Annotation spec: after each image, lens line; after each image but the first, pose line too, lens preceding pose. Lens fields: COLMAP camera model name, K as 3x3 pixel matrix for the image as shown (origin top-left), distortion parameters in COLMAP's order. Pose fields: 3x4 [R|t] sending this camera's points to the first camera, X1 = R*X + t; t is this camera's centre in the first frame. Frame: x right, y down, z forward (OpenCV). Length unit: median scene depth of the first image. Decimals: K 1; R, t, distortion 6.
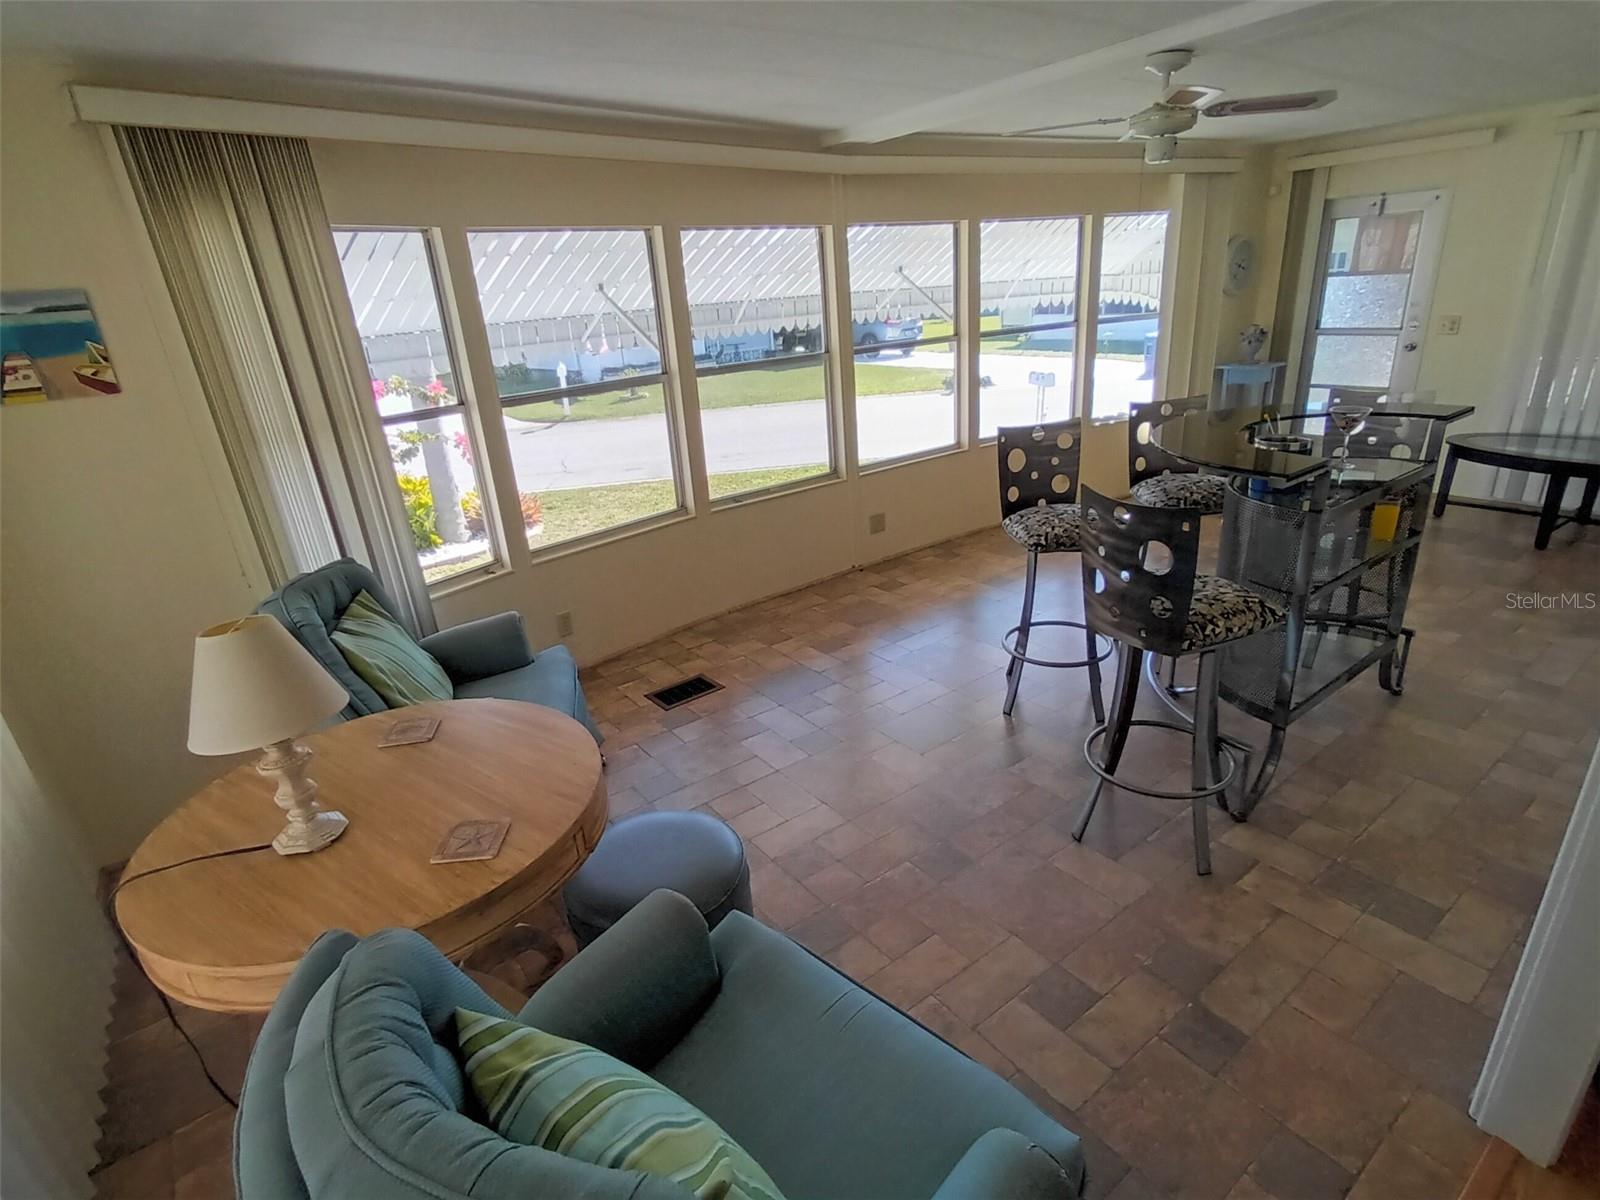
lens RADIAL K [[808.8, 0, 781.2], [0, 808.8, 624.4], [0, 0, 1]] dist [-0.030726, 0.019513]
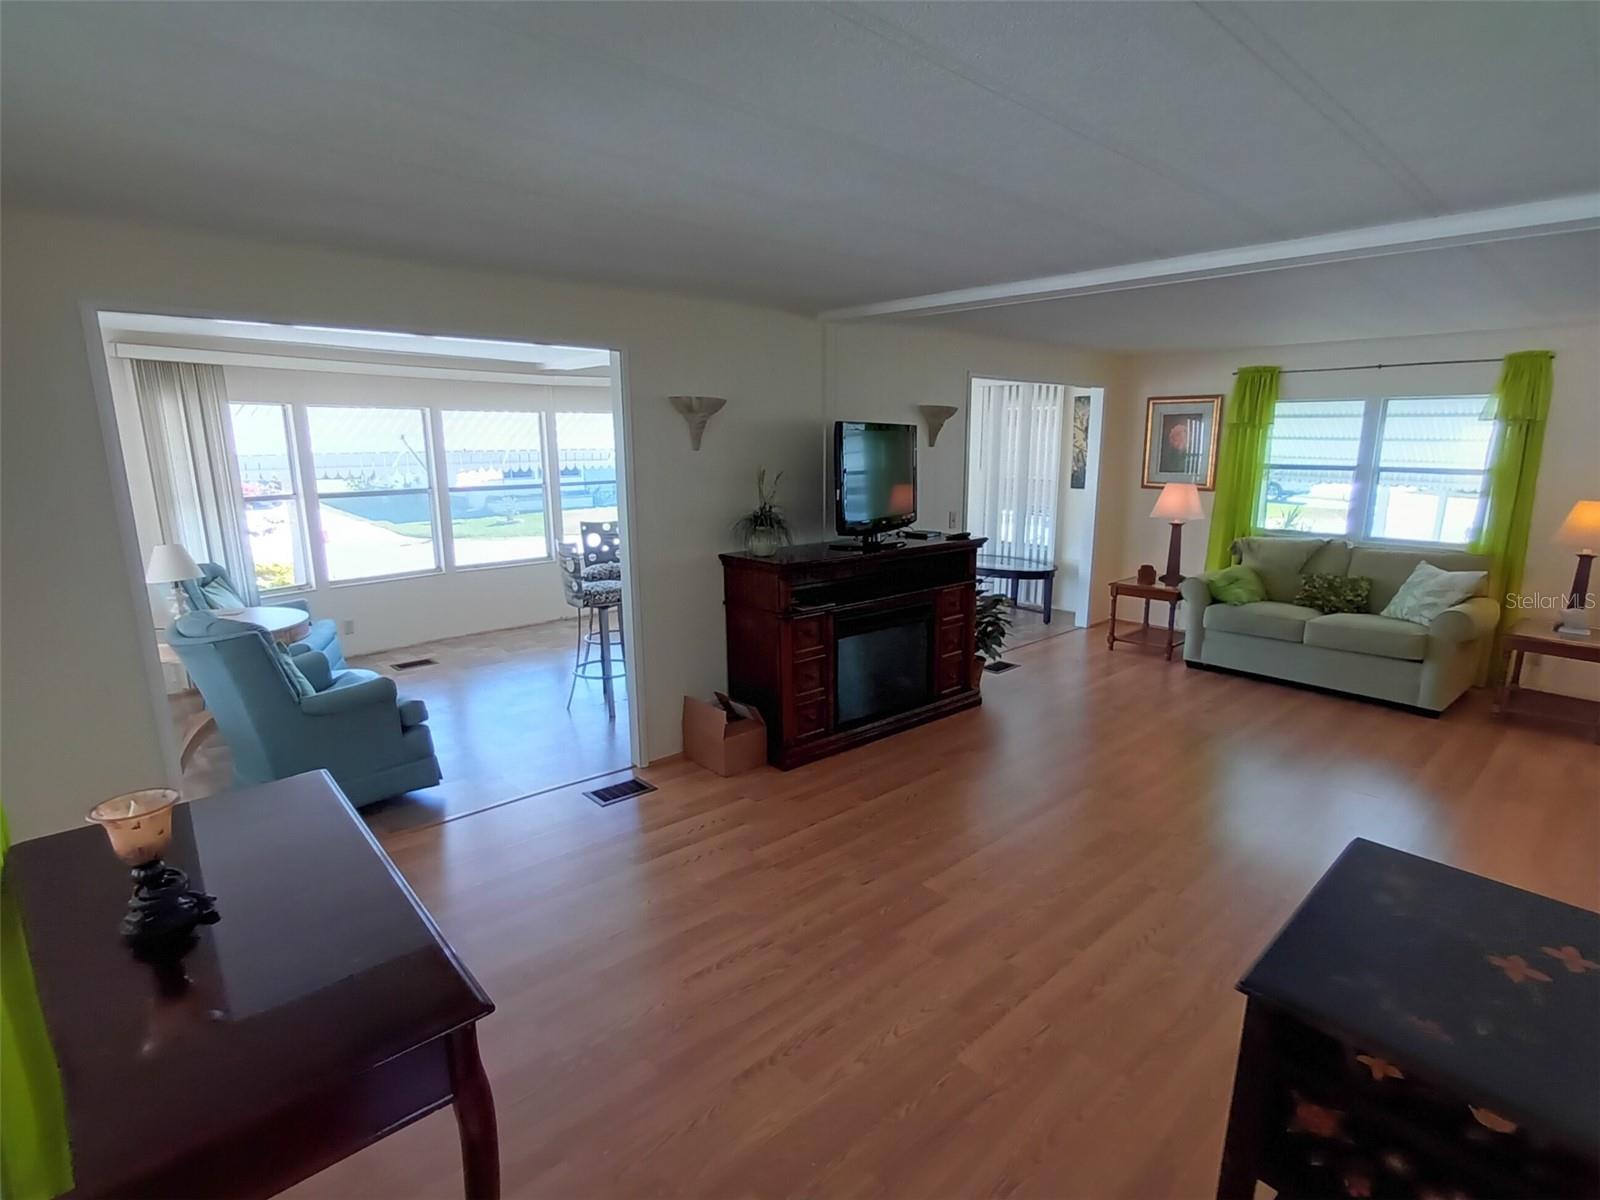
lens RADIAL K [[808.8, 0, 794.2], [0, 808.8, 607.8], [0, 0, 1]] dist [-0.030726, 0.019513]
pose [[0.991829, 0.039771, 0.121220, 0.486682], [-0.015357, 0.980476, -0.196038, 0.299453], [-0.126650, 0.192575, 0.973075, -0.812332]]
